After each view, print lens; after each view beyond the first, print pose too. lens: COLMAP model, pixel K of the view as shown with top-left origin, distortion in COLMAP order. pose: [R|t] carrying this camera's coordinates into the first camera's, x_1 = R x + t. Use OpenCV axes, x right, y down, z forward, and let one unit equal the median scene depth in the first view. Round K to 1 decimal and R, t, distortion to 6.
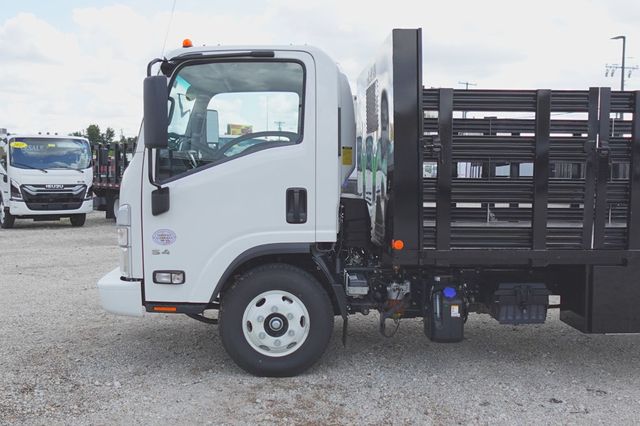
lens RADIAL K [[696.6, 0, 320.0], [0, 696.6, 213.0], [0, 0, 1]] dist [-0.004454, 0.005093]
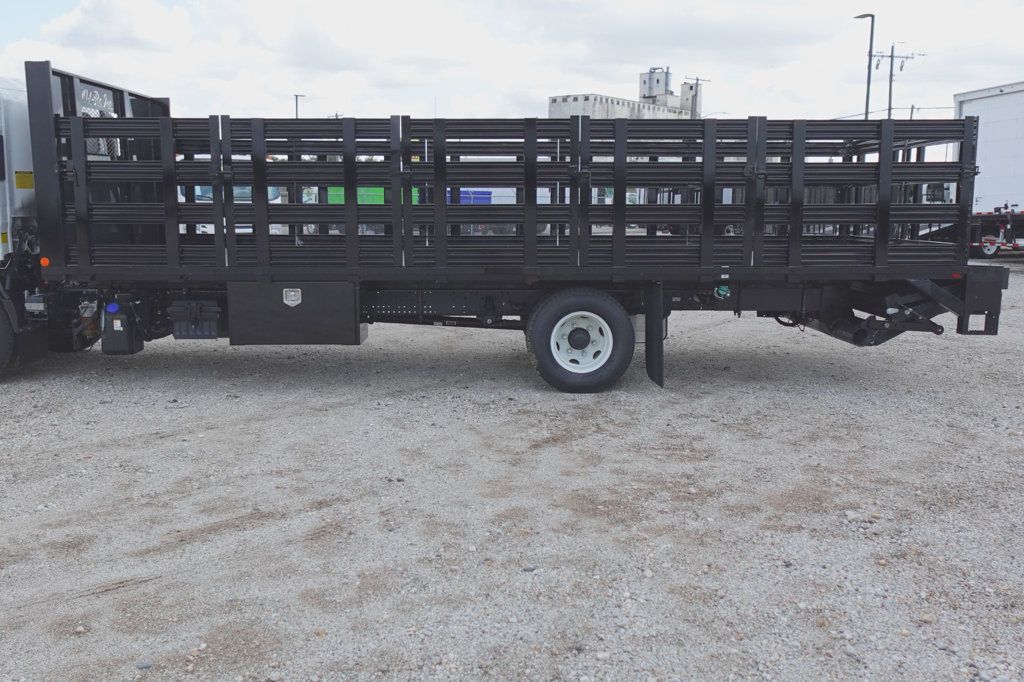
lens RADIAL K [[972.5, 0, 512.0], [0, 972.5, 341.0], [0, 0, 1]] dist [-0.005770, 0.005628]
pose [[0.999608, 0.002898, -0.027856, 0.850081], [-0.000620, 0.996679, 0.081429, 0.042855], [0.027999, -0.081380, 0.996290, -0.486584]]
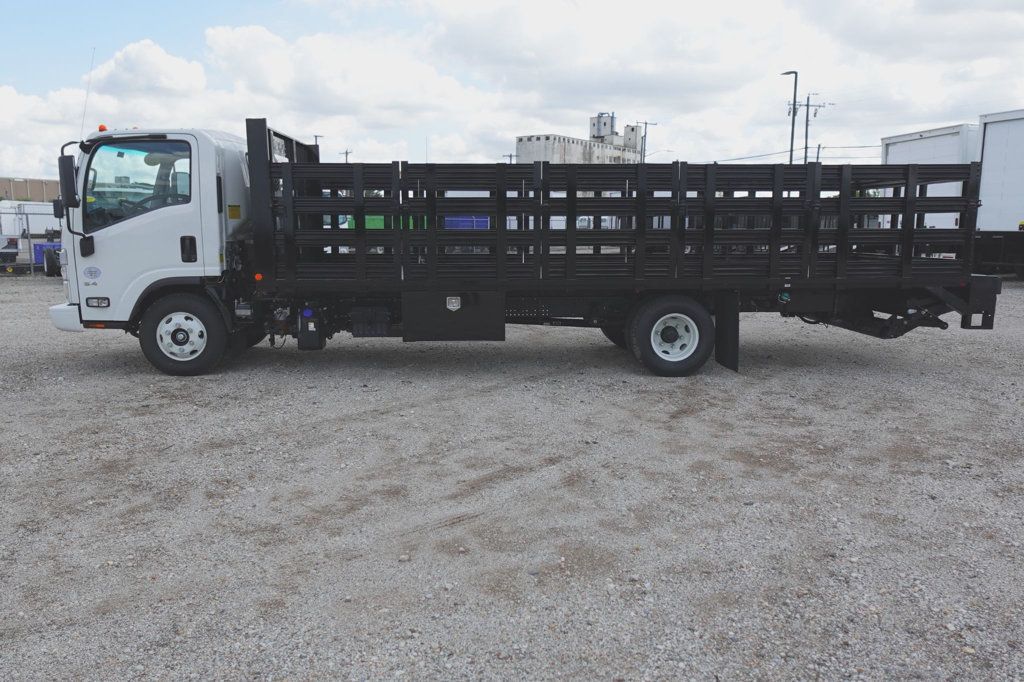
lens RADIAL K [[804.4, 0, 512.0], [0, 804.4, 341.0], [0, 0, 1]] dist [-0.004626, 0.002750]
pose [[0.999958, -0.005006, 0.007691, 0.576459], [0.004339, 0.996420, 0.084431, 0.037921], [-0.008086, -0.084394, 0.996400, -0.578225]]
